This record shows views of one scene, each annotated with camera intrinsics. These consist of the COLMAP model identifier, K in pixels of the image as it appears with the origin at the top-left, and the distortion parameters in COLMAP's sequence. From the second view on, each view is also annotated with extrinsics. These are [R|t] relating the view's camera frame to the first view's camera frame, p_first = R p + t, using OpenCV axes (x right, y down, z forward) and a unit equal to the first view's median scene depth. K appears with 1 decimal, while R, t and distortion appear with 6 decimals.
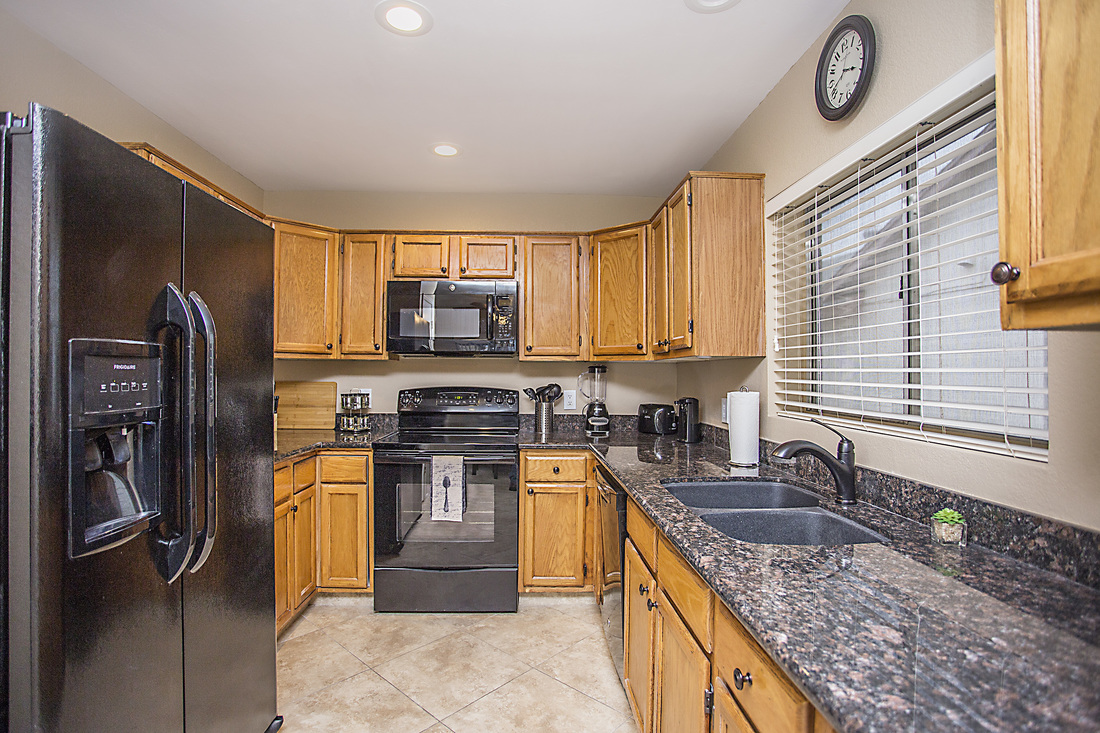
lens RADIAL K [[535.3, 0, 542.0], [0, 535.3, 366.3], [0, 0, 1]] dist [-0.069054, 0.025495]
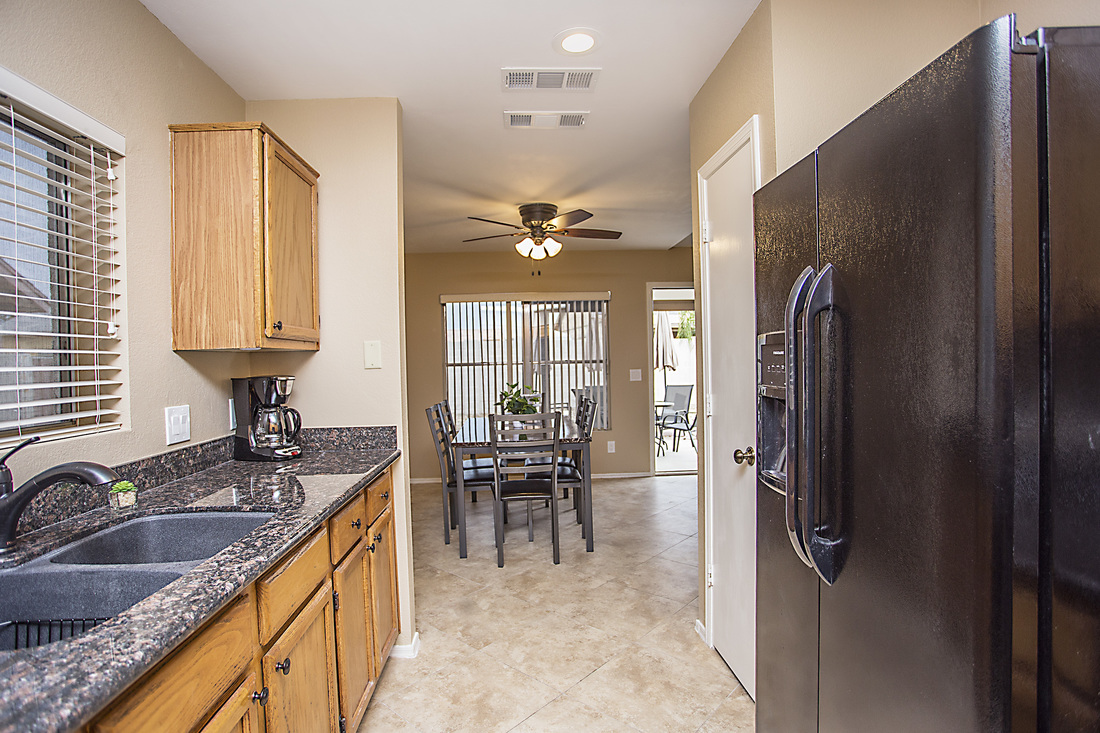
lens RADIAL K [[535.3, 0, 548.7], [0, 535.3, 364.3], [0, 0, 1]] dist [-0.069054, 0.025495]
pose [[-0.999852, 0.017218, 0.000476, -0.215083], [0.017222, 0.999806, 0.009557, 0.006261], [-0.000312, 0.009564, -0.999954, 1.963902]]
